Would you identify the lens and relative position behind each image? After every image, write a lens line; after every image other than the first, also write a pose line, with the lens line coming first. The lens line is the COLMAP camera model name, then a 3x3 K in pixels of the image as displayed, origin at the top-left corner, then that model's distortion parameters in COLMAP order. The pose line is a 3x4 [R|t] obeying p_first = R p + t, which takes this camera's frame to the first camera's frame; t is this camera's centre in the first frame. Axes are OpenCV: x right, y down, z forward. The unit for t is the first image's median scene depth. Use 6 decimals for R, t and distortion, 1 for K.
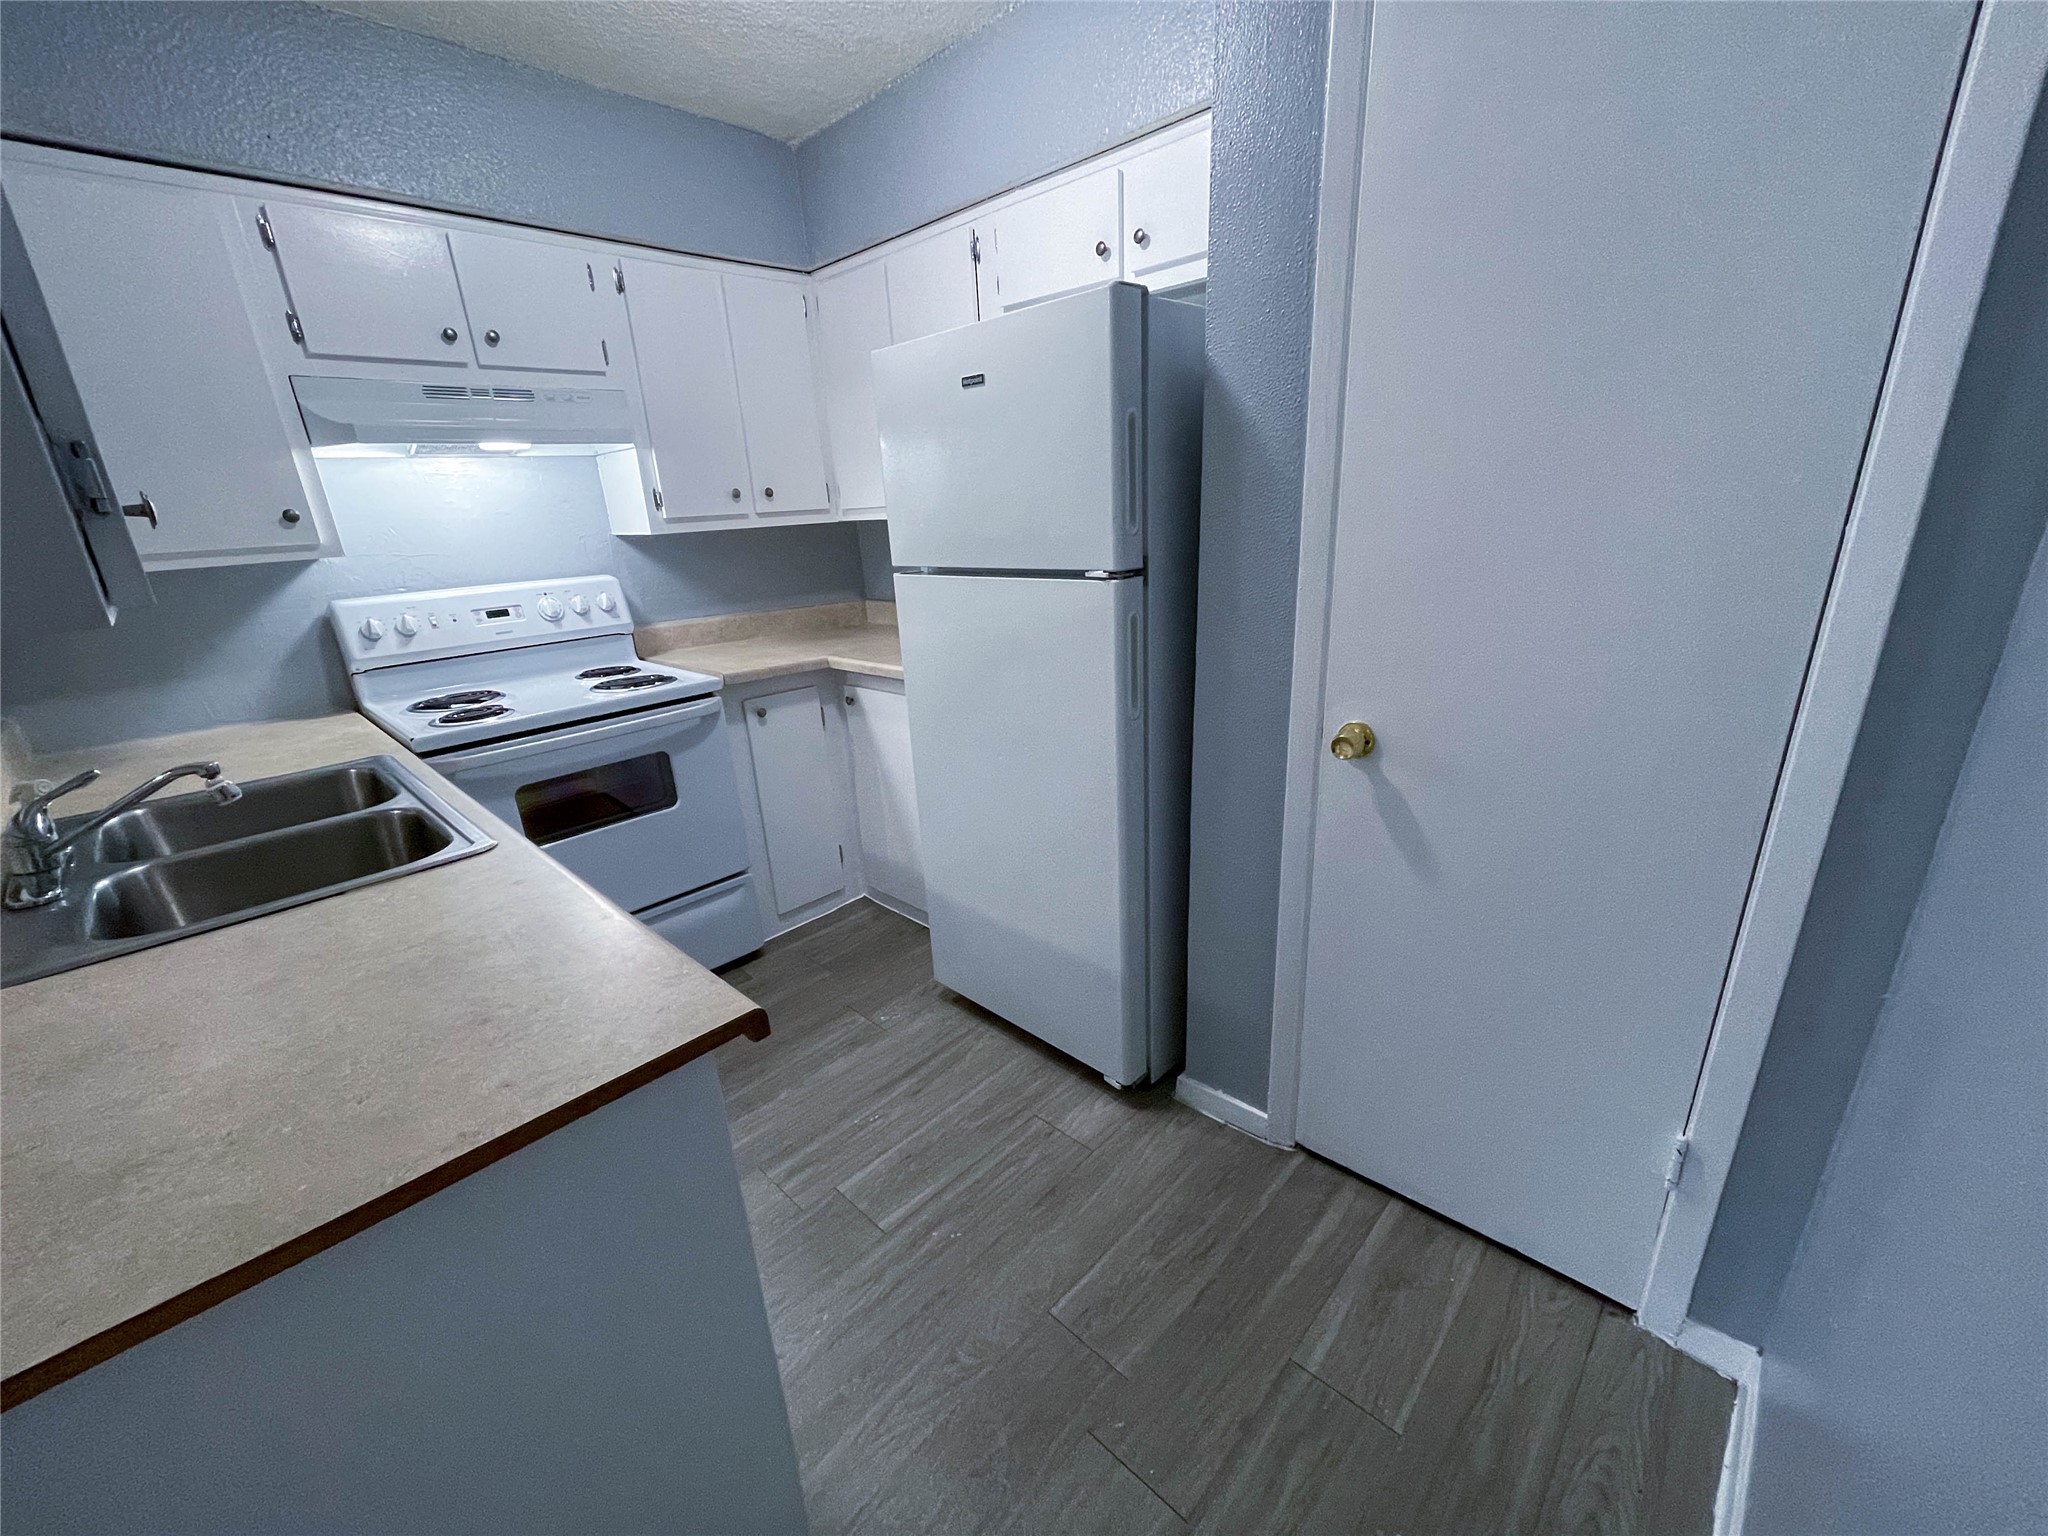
lens RADIAL K [[823.5, 0, 1015.5], [0, 823.5, 774.9], [0, 0, 1]] dist [0.003211, -0.000330]
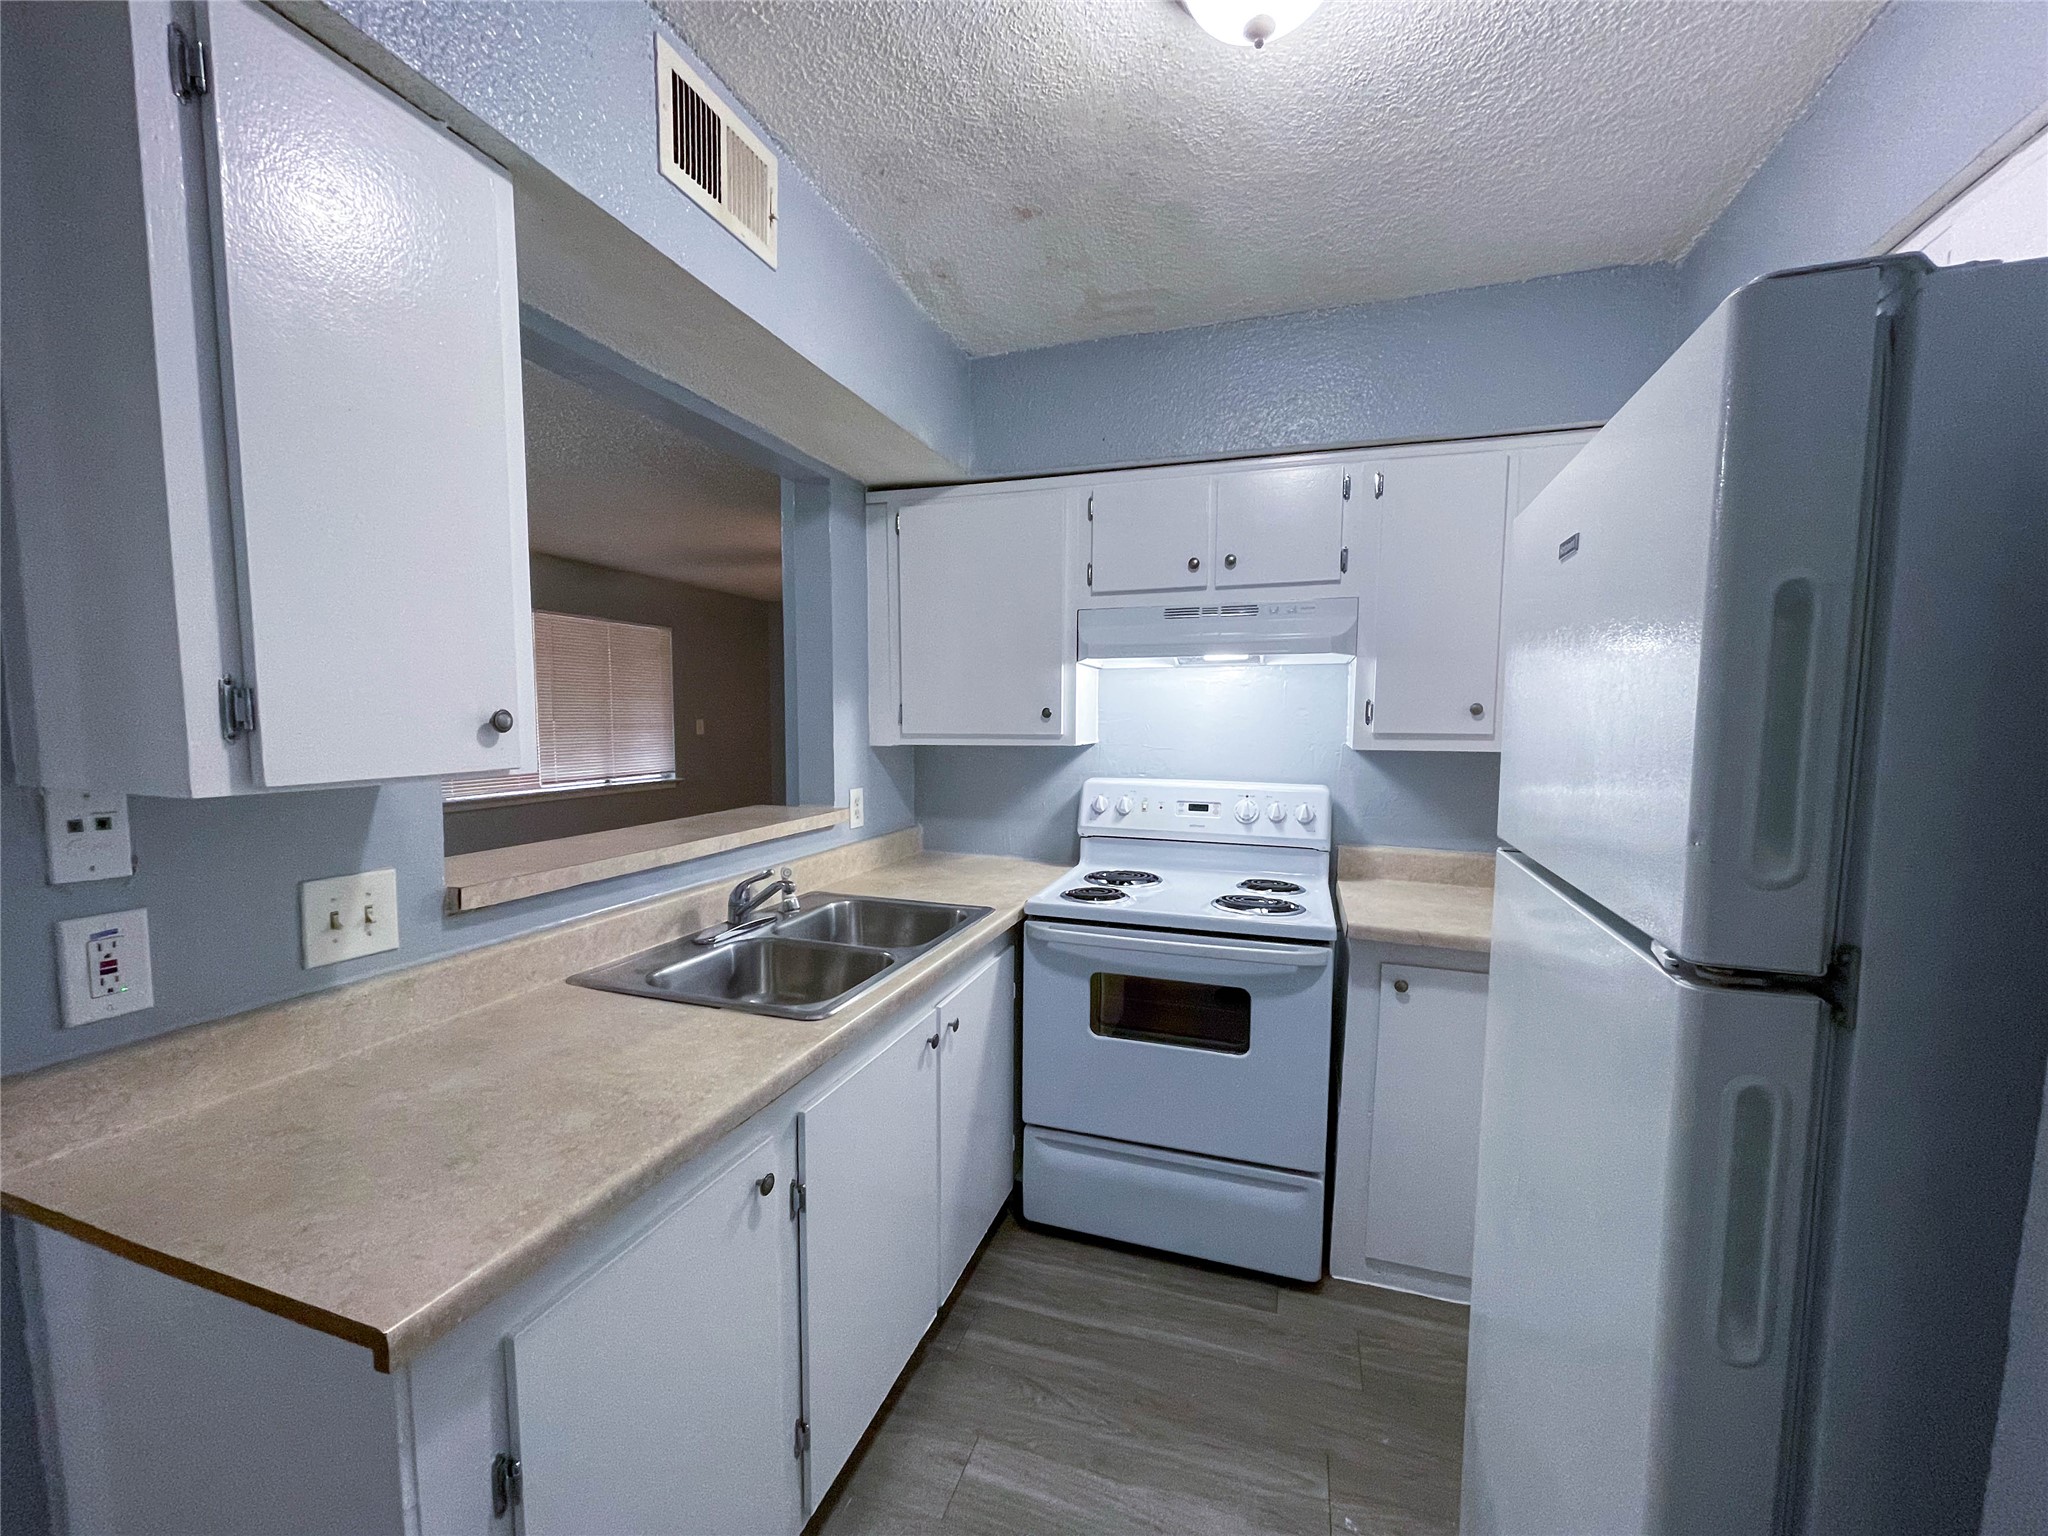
lens RADIAL K [[823.5, 0, 1019.8], [0, 823.5, 782.8], [0, 0, 1]] dist [0.003211, -0.000330]
pose [[0.426824, 0.128780, -0.895118, 0.221713], [-0.314426, 0.949188, -0.013371, -0.149529], [0.847913, 0.287156, 0.445628, 0.354510]]
